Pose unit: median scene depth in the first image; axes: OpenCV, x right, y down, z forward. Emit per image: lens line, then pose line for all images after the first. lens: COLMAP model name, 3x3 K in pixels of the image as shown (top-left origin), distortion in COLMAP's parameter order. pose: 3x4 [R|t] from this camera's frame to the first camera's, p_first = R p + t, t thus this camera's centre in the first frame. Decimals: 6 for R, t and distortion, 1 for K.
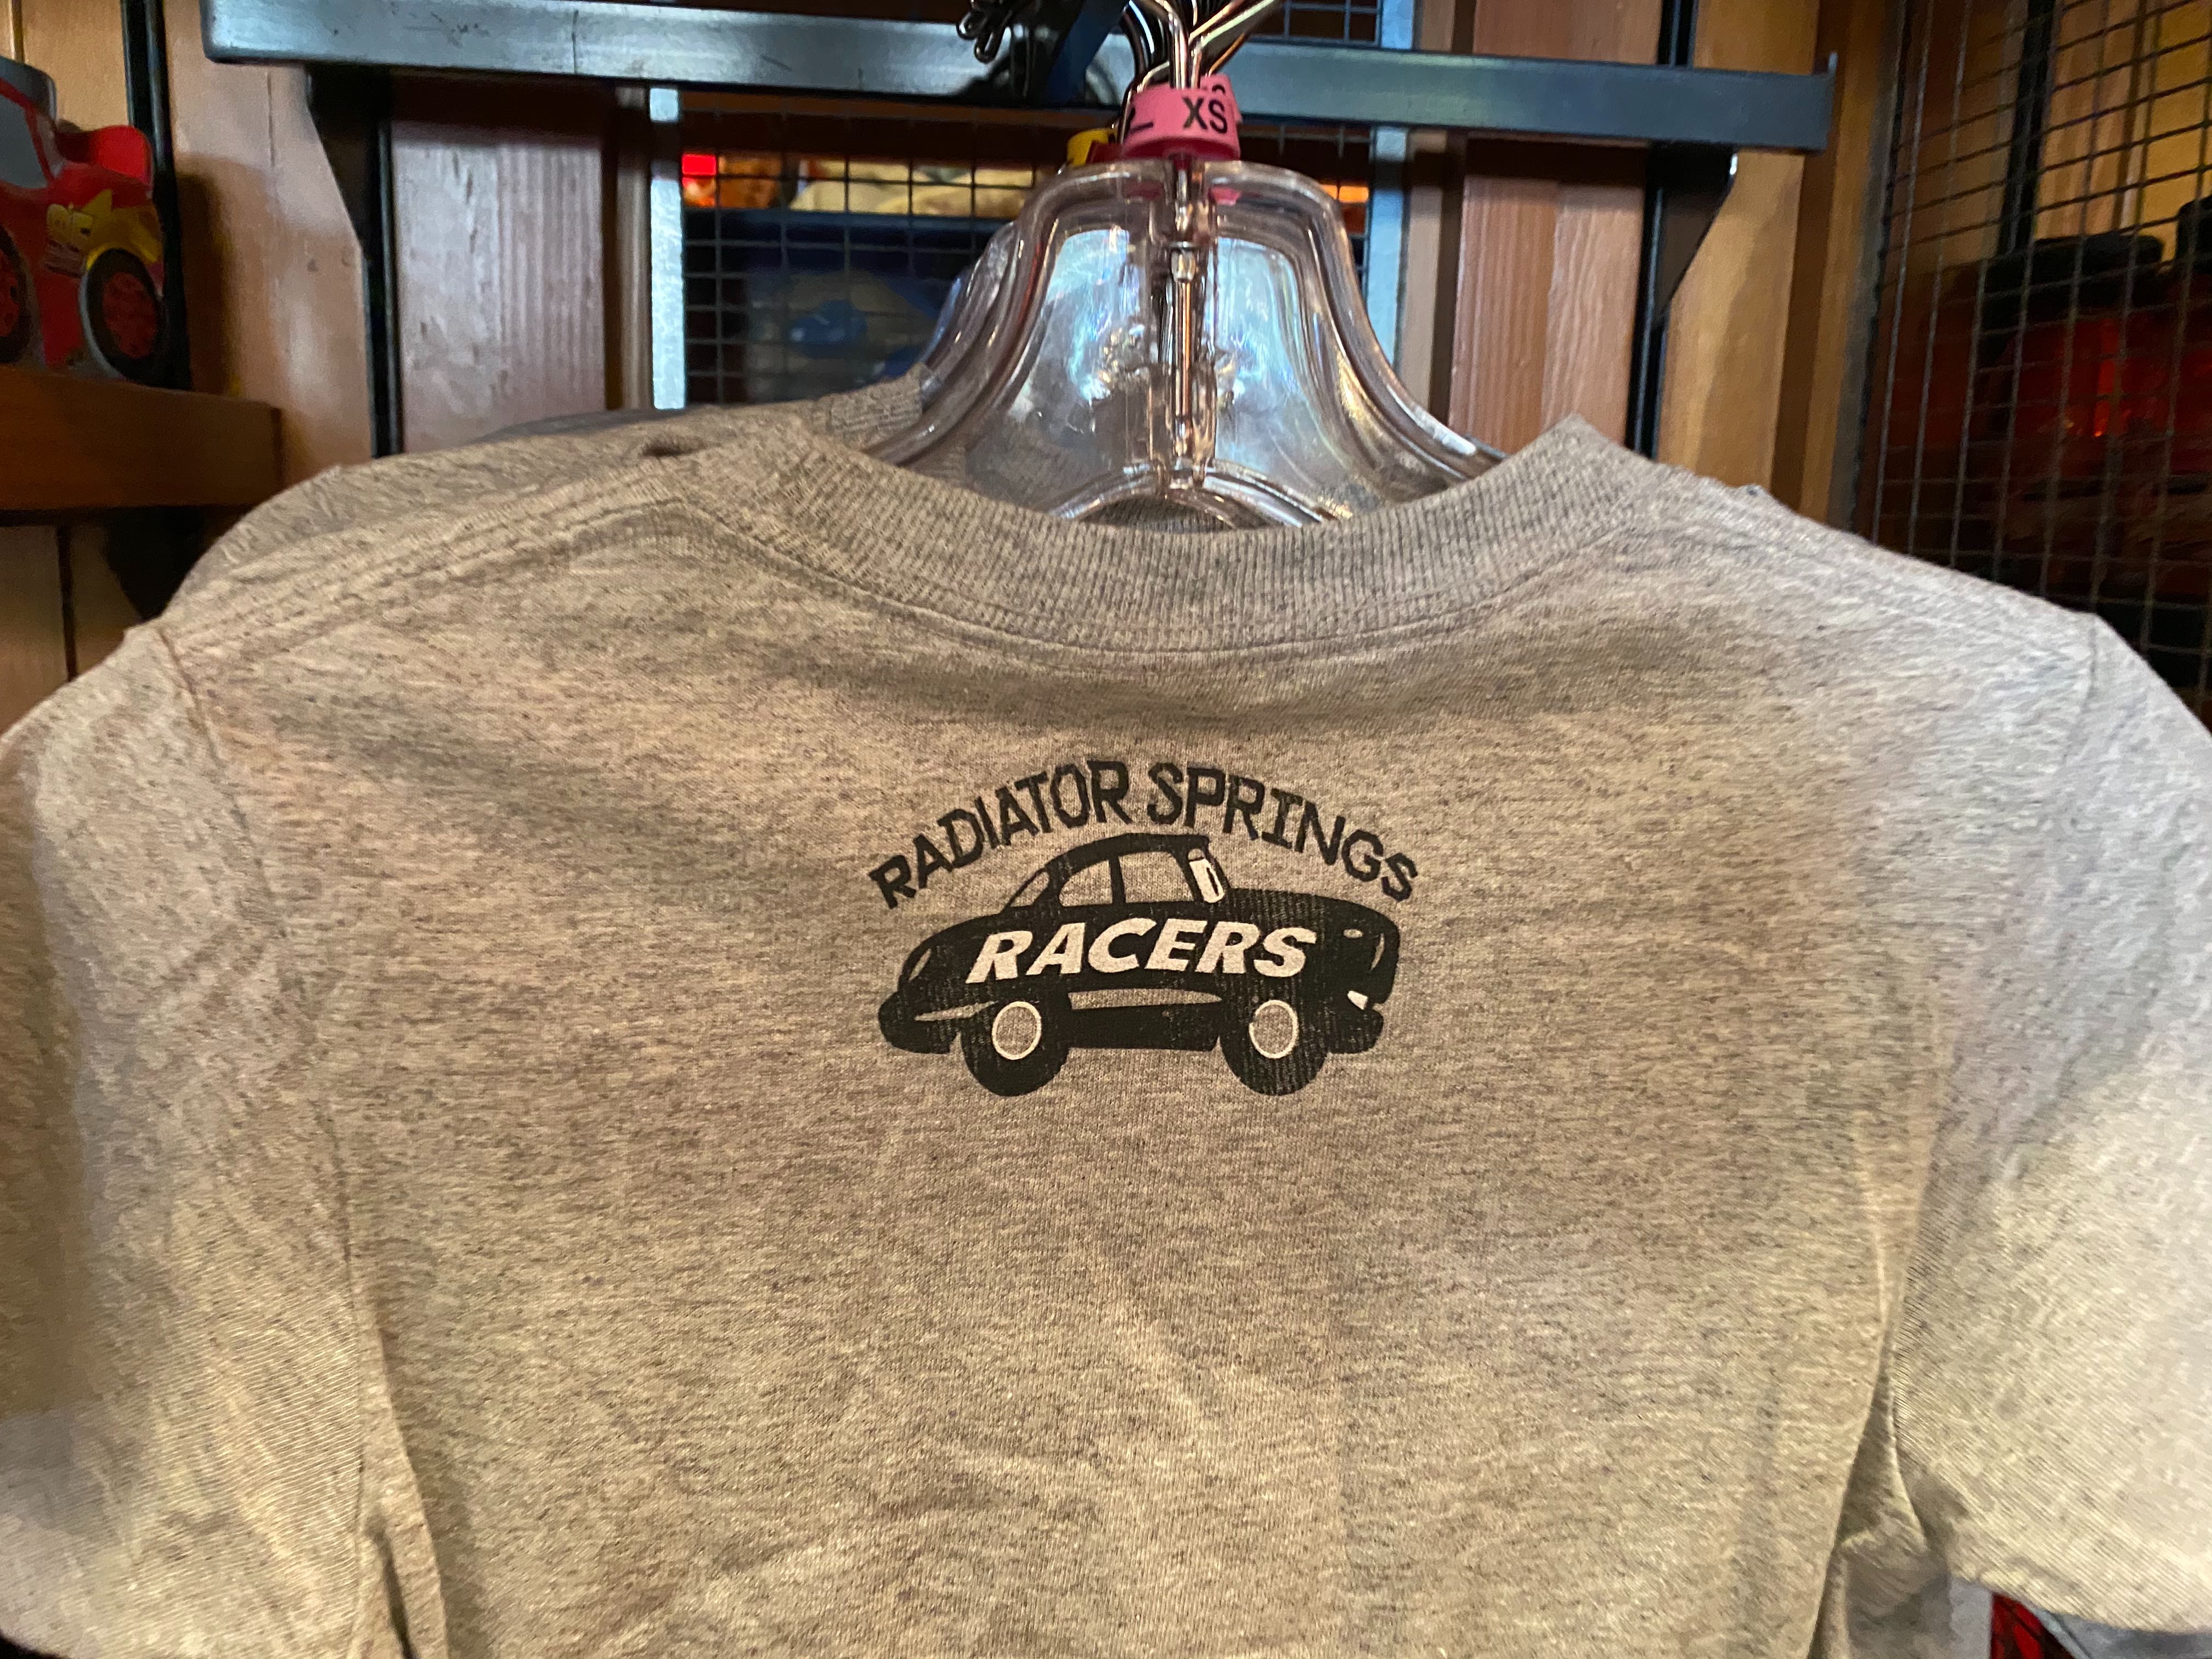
lens RADIAL K [[1712.6, 0, 1084.2], [0, 1712.6, 821.5], [0, 0, 1]] dist [0.051015, -0.111449]
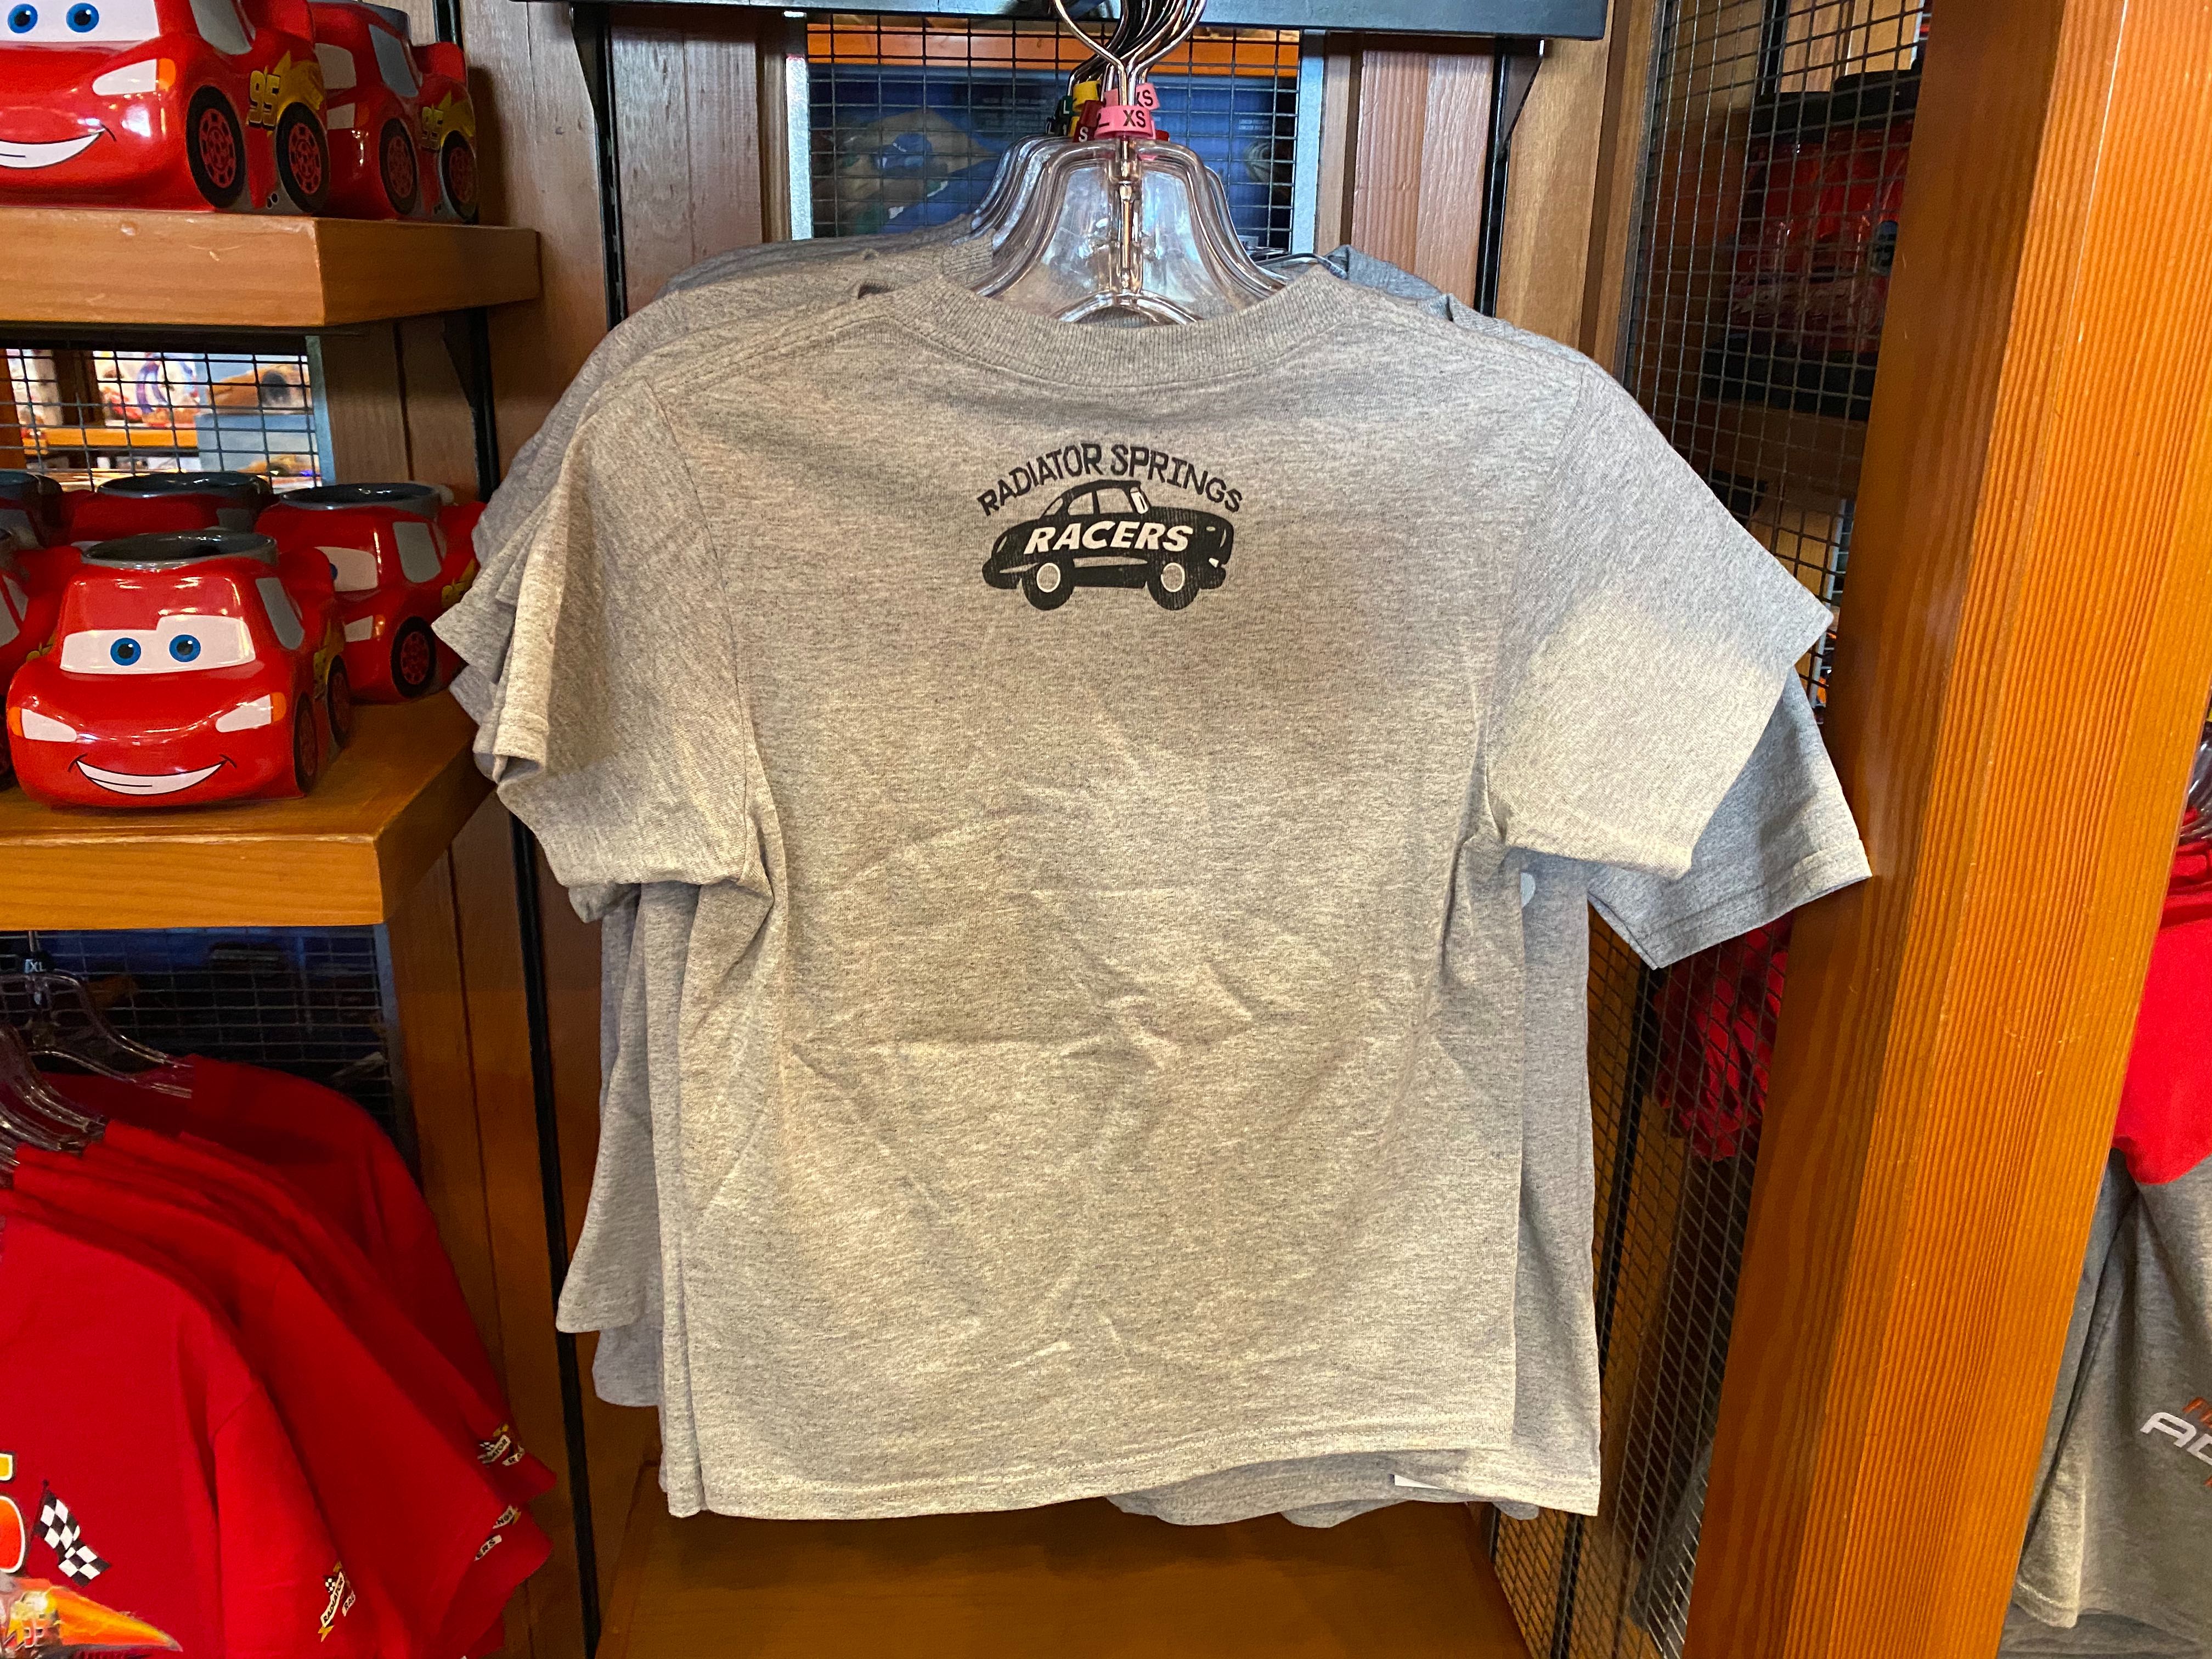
lens RADIAL K [[1712.6, 0, 1094.9], [0, 1712.6, 844.2], [0, 0, 1]] dist [0.051015, -0.111449]
pose [[0.999831, -0.006056, -0.017370, 0.050125], [0.008462, 0.989832, 0.141993, 0.145809], [0.016334, -0.142116, 0.989715, -1.084649]]
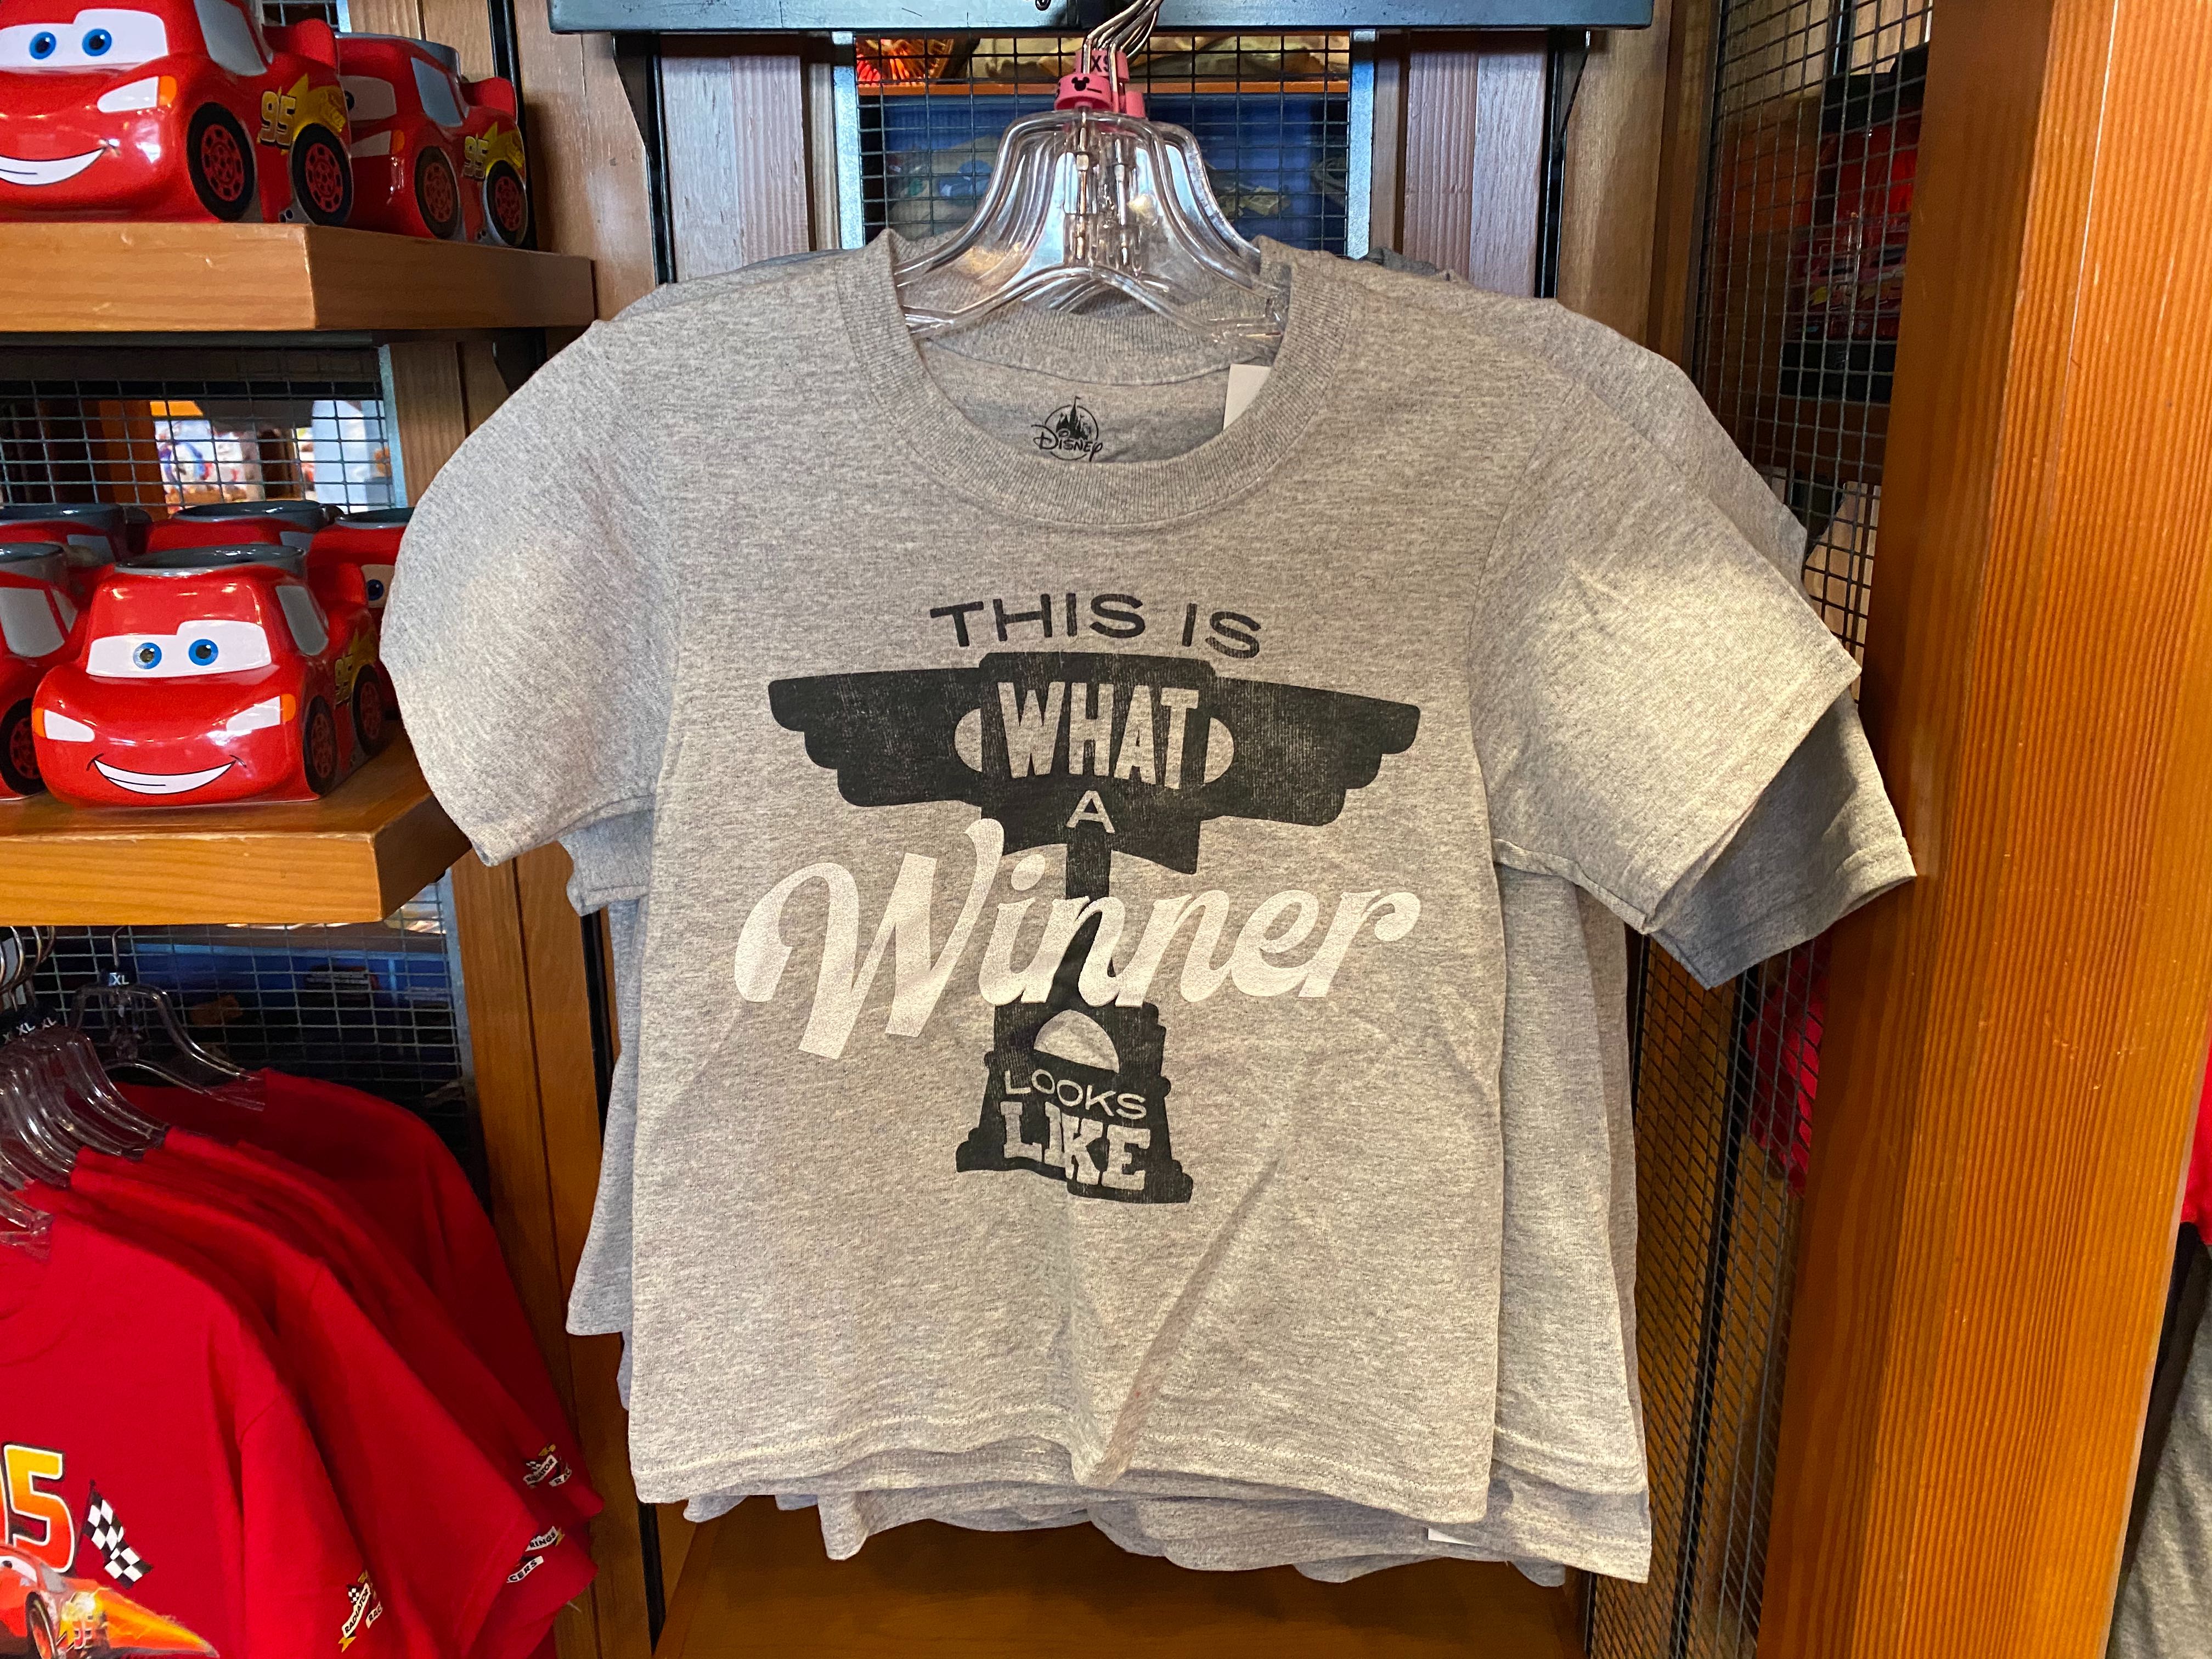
lens RADIAL K [[1712.6, 0, 1100.5], [0, 1712.6, 824.8], [0, 0, 1]] dist [0.051015, -0.111449]
pose [[0.993992, -0.008067, -0.109159, 0.267021], [0.018828, 0.995016, 0.097919, 0.228259], [0.107825, -0.099386, 0.989190, -1.016448]]
